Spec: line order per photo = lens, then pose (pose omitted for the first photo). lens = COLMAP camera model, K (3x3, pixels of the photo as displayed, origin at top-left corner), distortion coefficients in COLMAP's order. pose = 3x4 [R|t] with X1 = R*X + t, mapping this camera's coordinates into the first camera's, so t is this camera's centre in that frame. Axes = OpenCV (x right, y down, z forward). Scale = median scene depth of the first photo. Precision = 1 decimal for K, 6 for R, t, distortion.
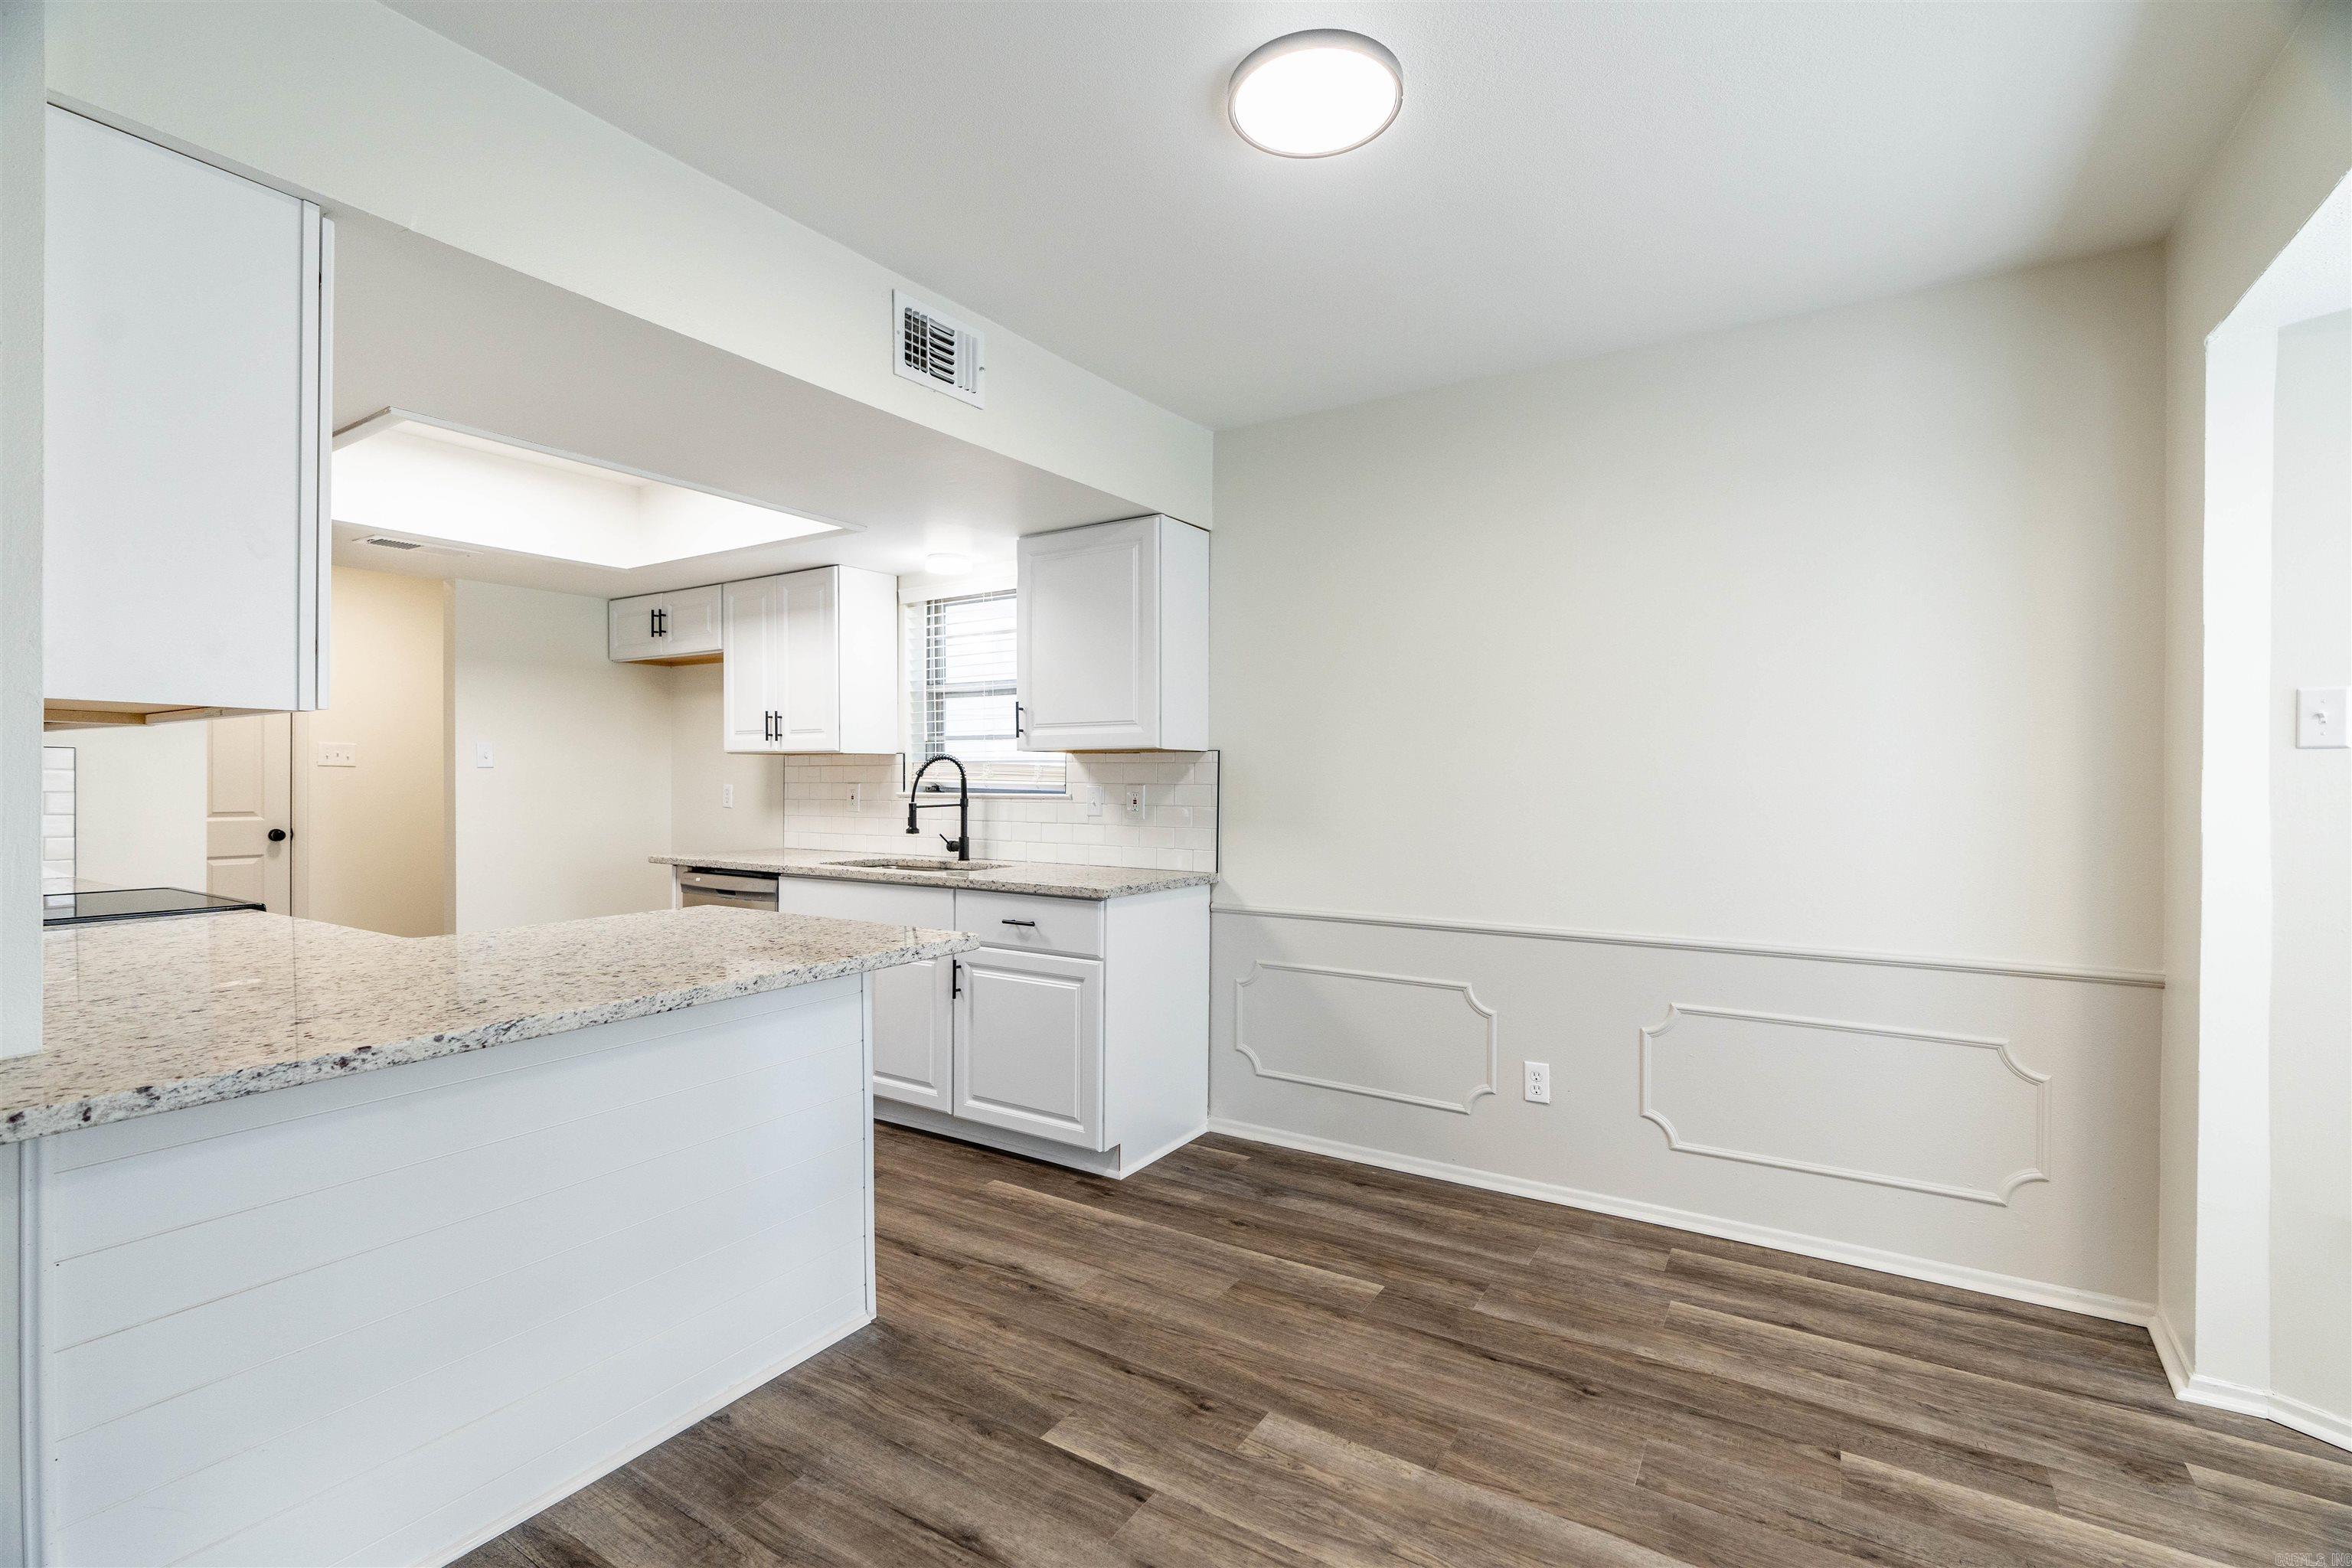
lens RADIAL K [[1063.8, 0, 1173.7], [0, 1063.8, 787.0], [0, 0, 1]] dist [-0.008186, 0.001780]
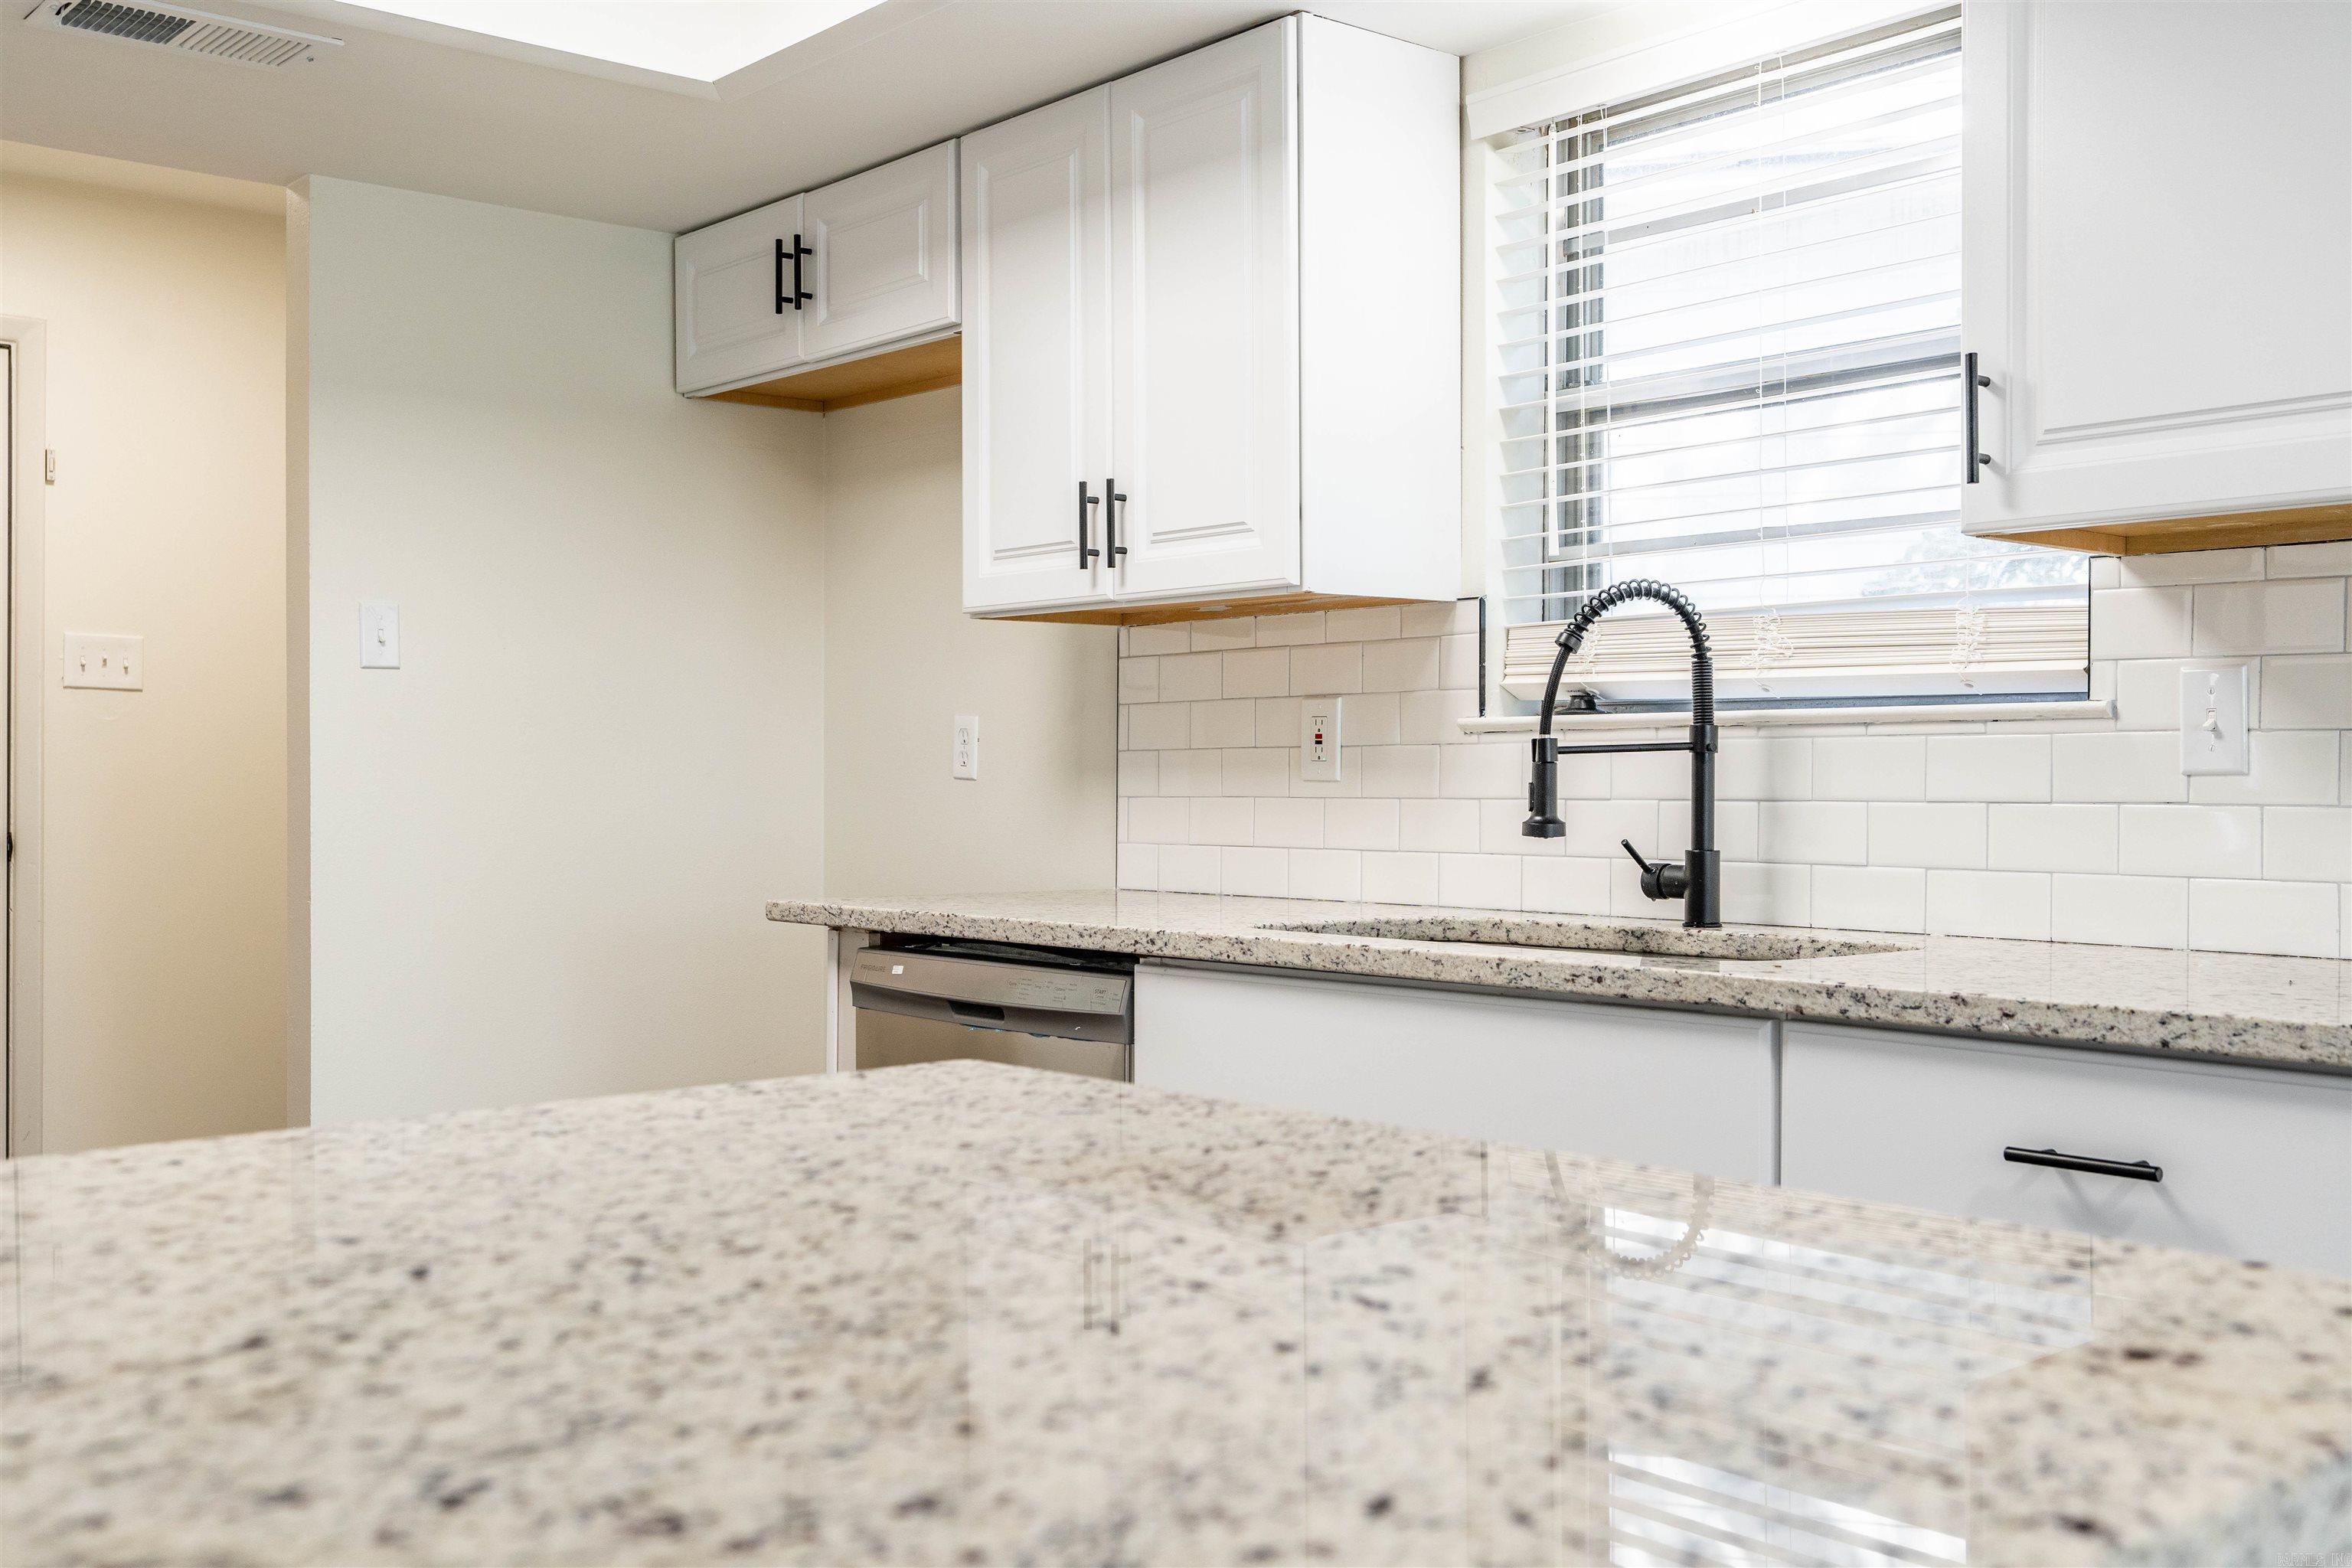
lens RADIAL K [[2311.5, 0, 1170.3], [0, 2311.5, 776.3], [0, 0, 1]] dist [-0.003294, 0.000000]
pose [[0.957882, -0.001700, -0.287157, -0.150471], [-0.000824, 0.999962, -0.008668, 0.030864], [0.287161, 0.008540, 0.957844, 0.313288]]
